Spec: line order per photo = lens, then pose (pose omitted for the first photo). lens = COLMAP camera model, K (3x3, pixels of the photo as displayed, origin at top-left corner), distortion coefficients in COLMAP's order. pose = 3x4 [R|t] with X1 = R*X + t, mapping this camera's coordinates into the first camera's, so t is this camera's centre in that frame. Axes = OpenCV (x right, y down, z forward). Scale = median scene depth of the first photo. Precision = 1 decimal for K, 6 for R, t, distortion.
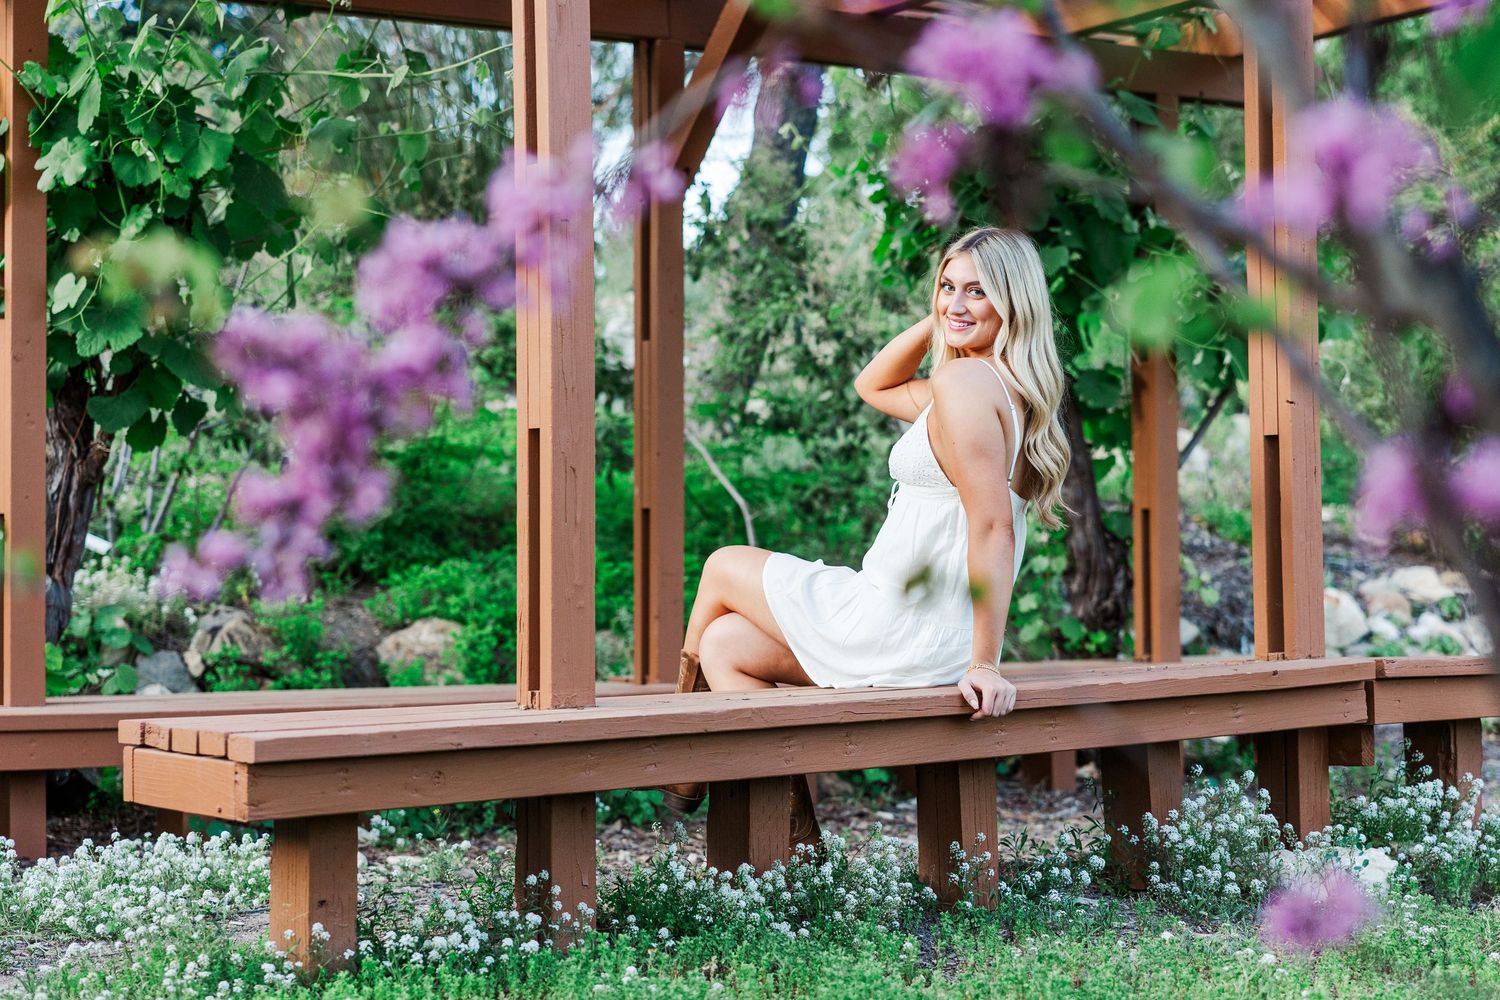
lens RADIAL K [[2970.7, 0, 750.0], [0, 2970.7, 500.0], [0, 0, 1]] dist [0.033012, -0.330201]
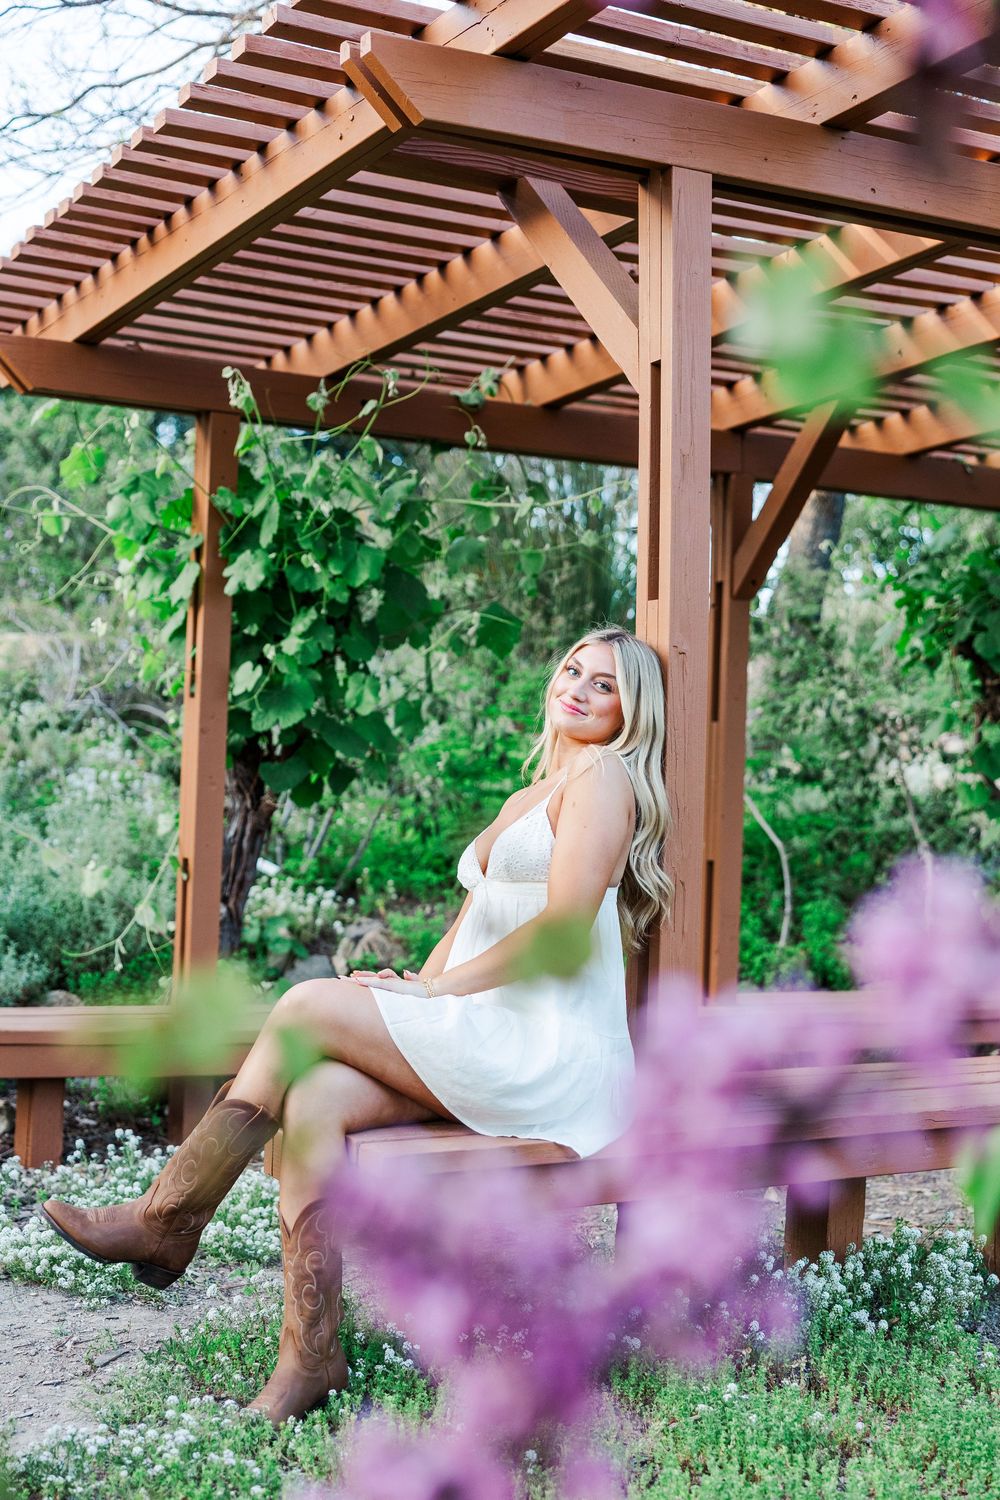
lens RADIAL K [[2054.9, 0, 500.0], [0, 2054.9, 750.0], [0, 0, 1]] dist [0.016199, -0.013064]
pose [[0.992966, 0.033303, -0.113624, -0.028970], [-0.034475, 0.999371, -0.008369, -0.035185], [0.113274, 0.012227, 0.993489, 0.170405]]
